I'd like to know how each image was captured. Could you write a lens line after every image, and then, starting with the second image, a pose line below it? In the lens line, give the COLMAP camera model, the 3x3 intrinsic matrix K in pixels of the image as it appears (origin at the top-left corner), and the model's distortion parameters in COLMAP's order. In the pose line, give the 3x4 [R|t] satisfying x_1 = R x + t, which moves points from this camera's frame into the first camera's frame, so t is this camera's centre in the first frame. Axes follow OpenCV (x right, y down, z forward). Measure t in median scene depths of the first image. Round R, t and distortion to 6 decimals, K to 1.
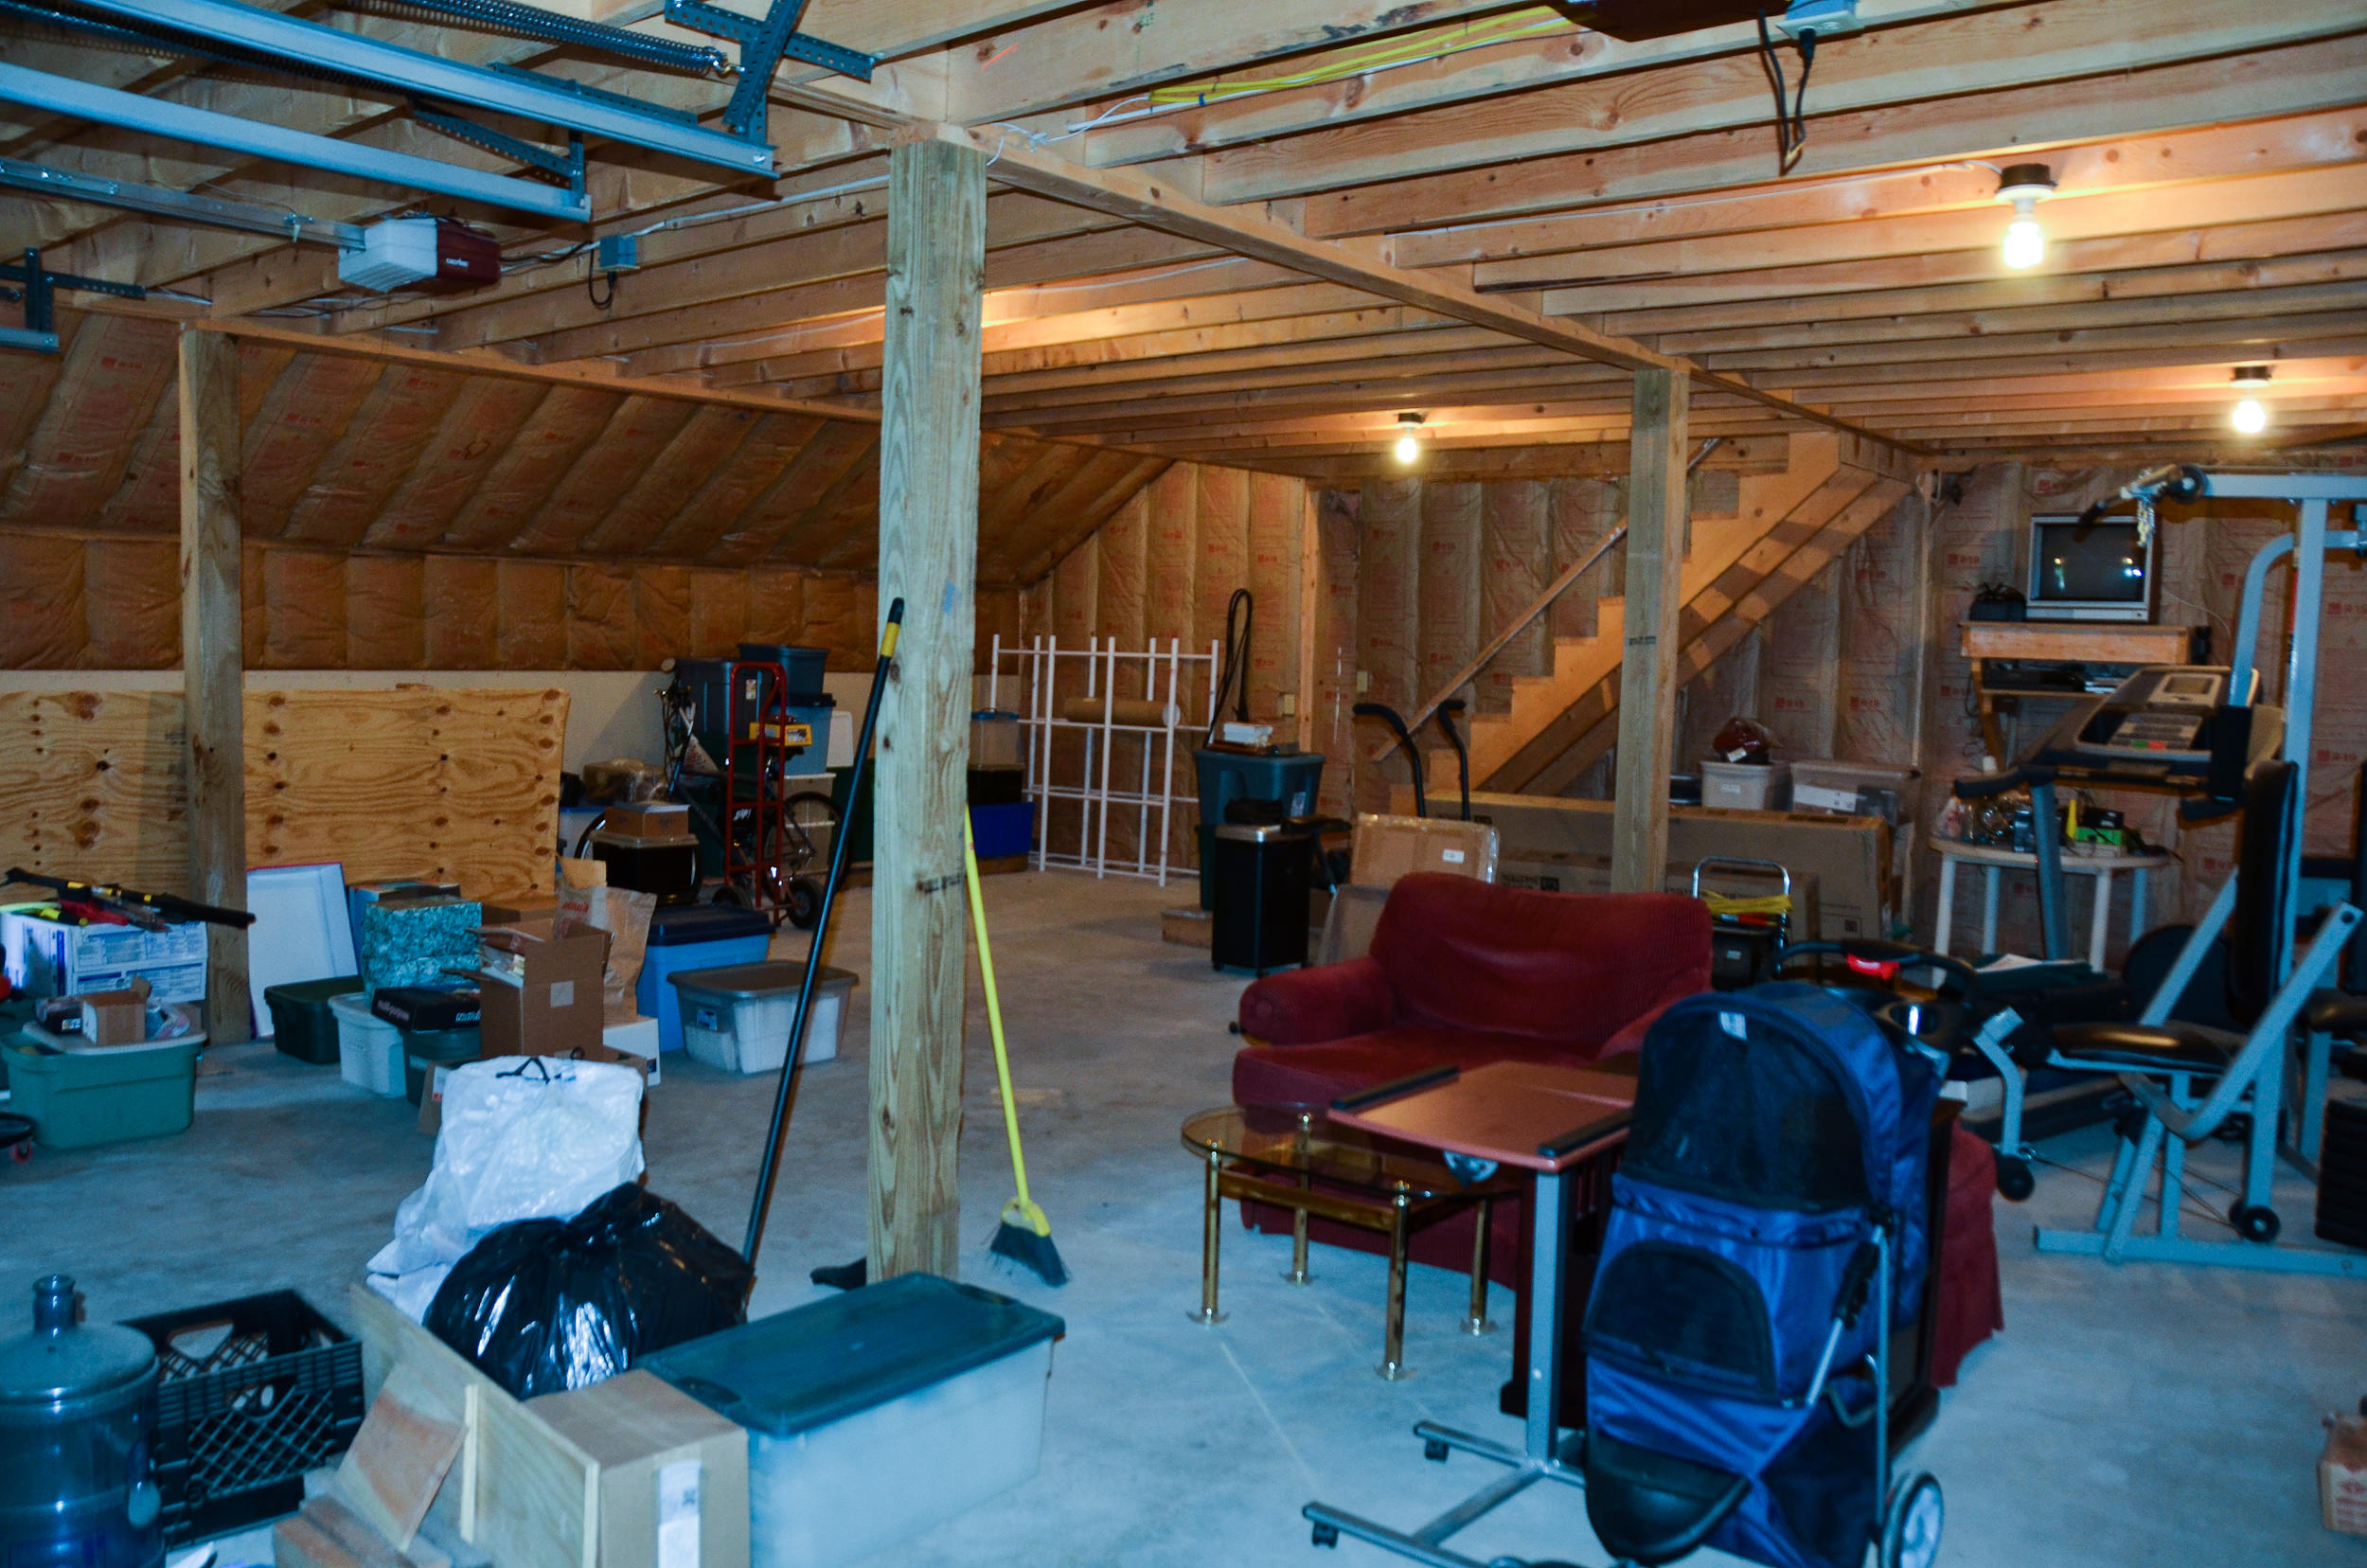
lens RADIAL K [[1851.1, 0, 1192.5], [0, 1851.1, 820.9], [0, 0, 1]] dist [-0.164427, 0.143031]
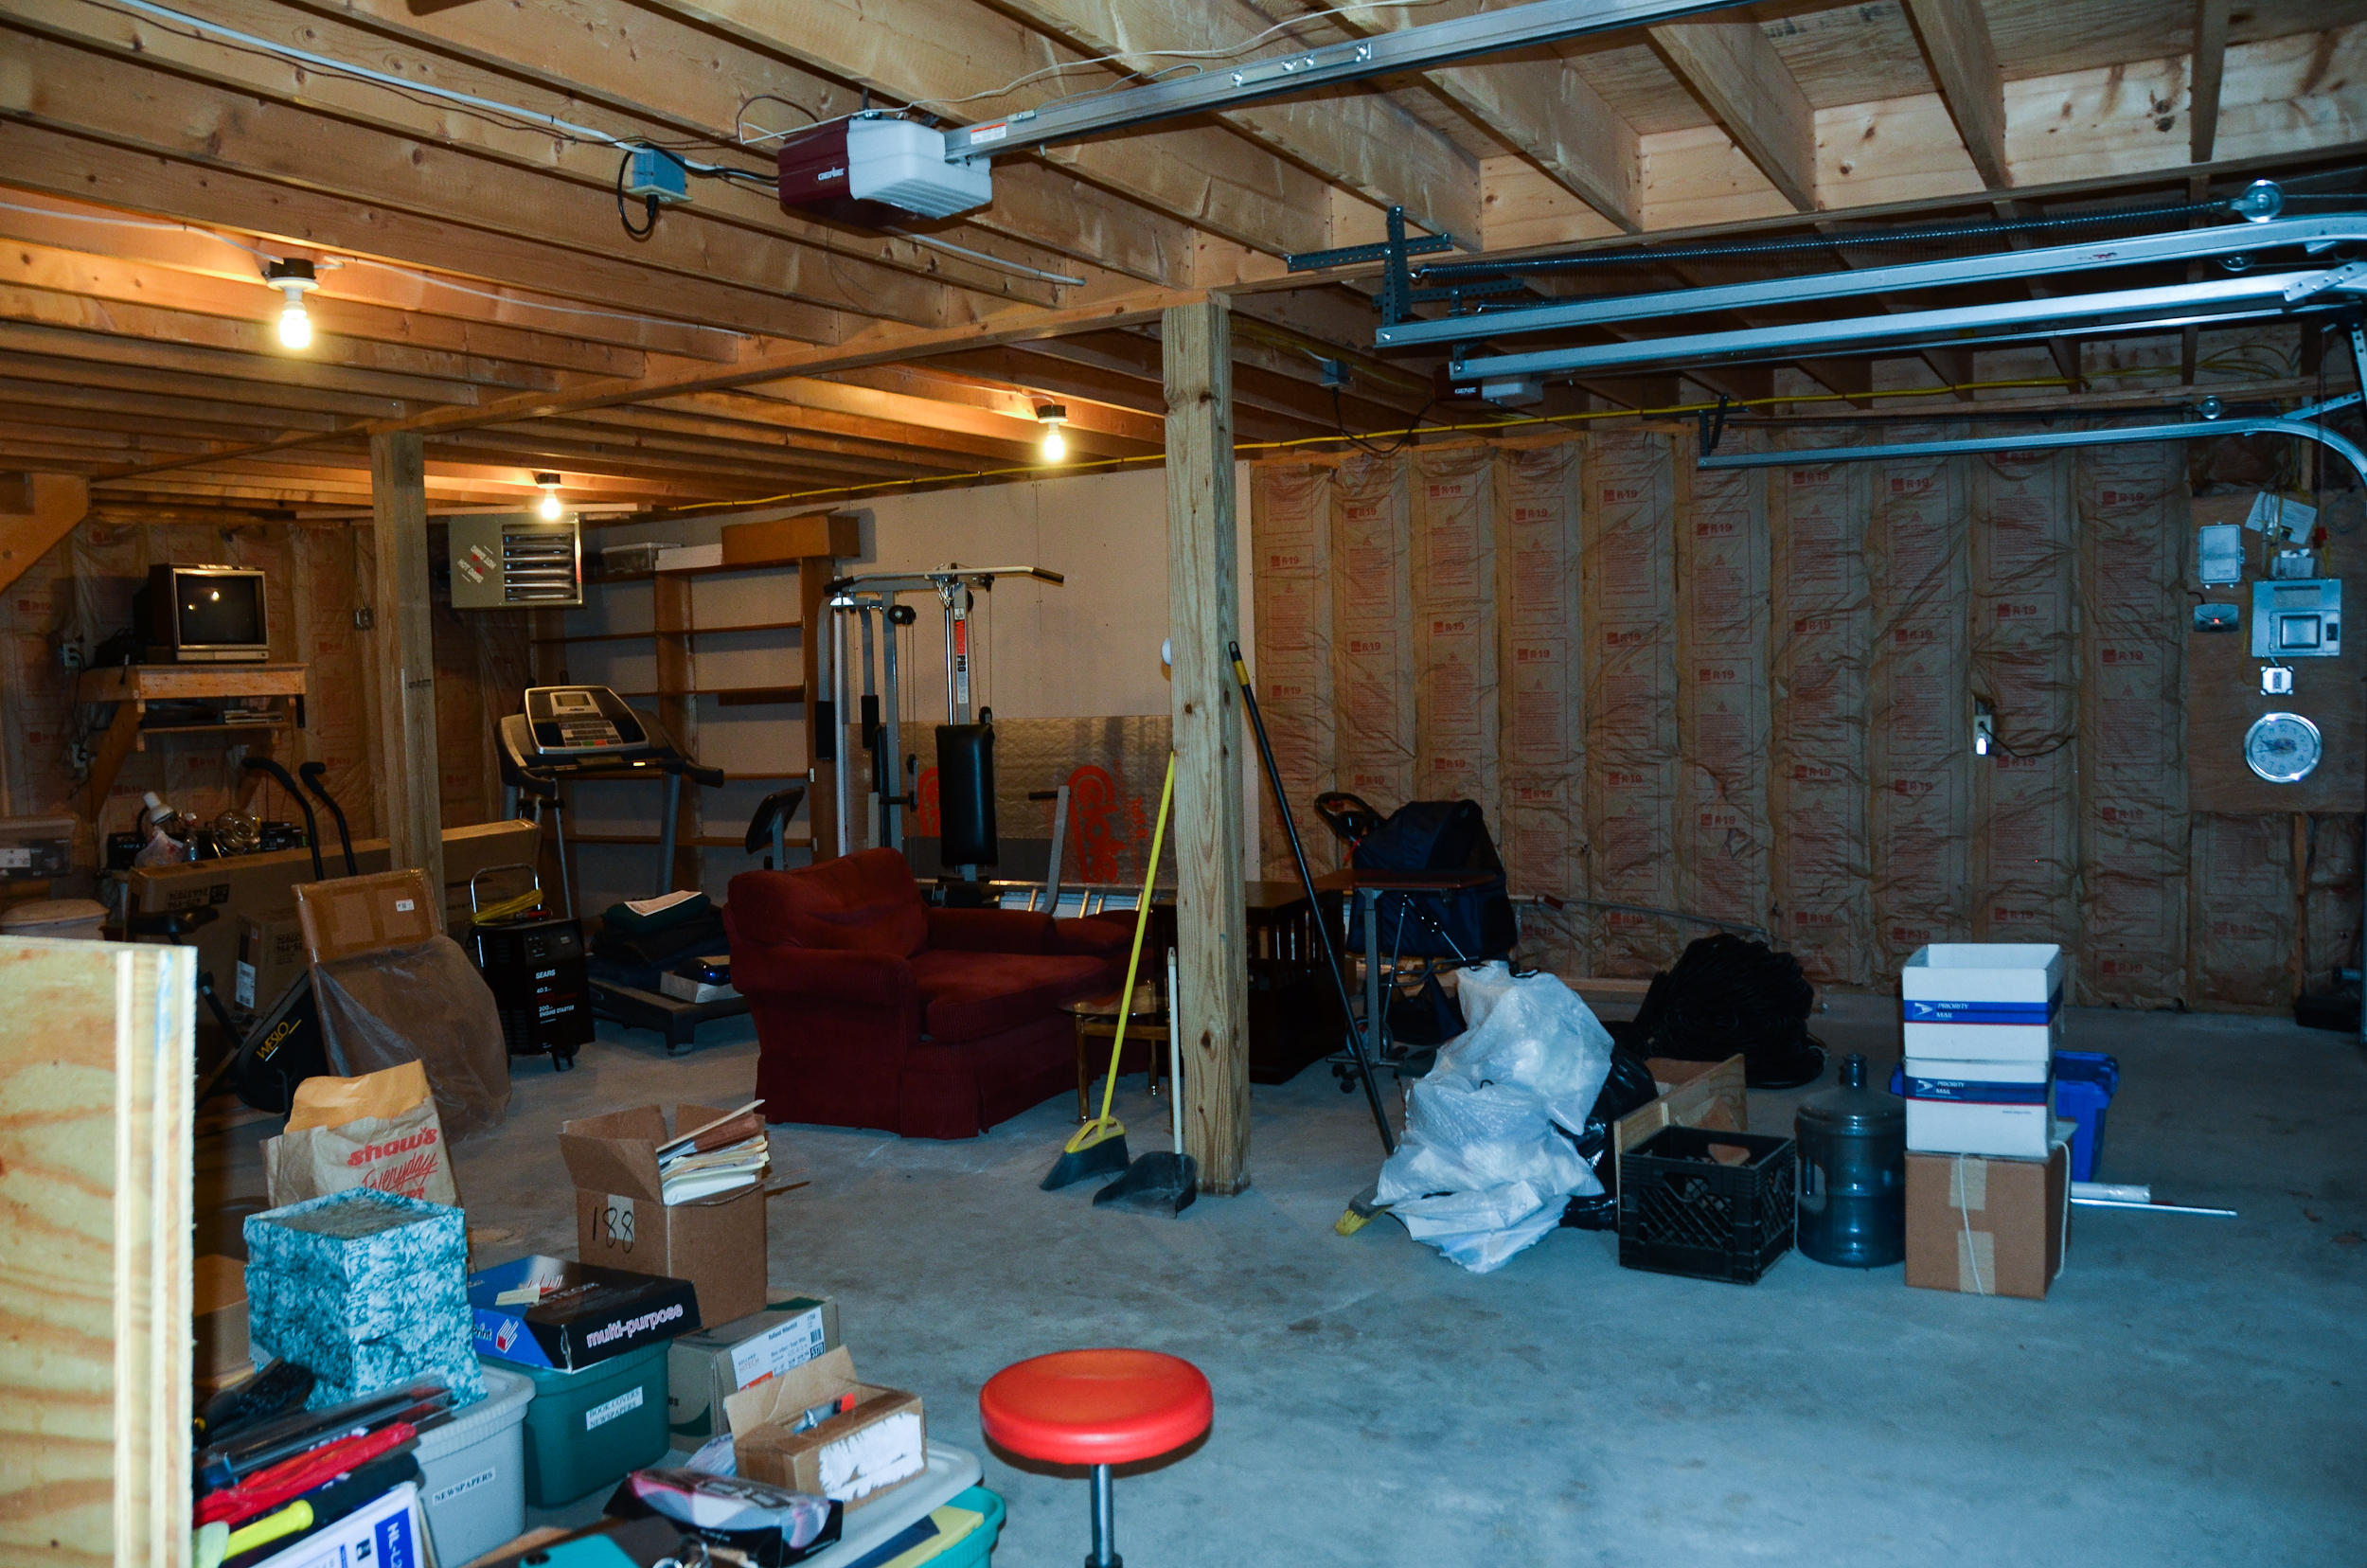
lens RADIAL K [[1851.1, 0, 1192.5], [0, 1851.1, 820.9], [0, 0, 1]] dist [-0.164427, 0.143031]
pose [[-0.184089, -0.094334, 0.978372, -0.722244], [0.112846, 0.986774, 0.116377, -0.075501], [-0.976410, 0.131829, -0.171009, 0.619794]]
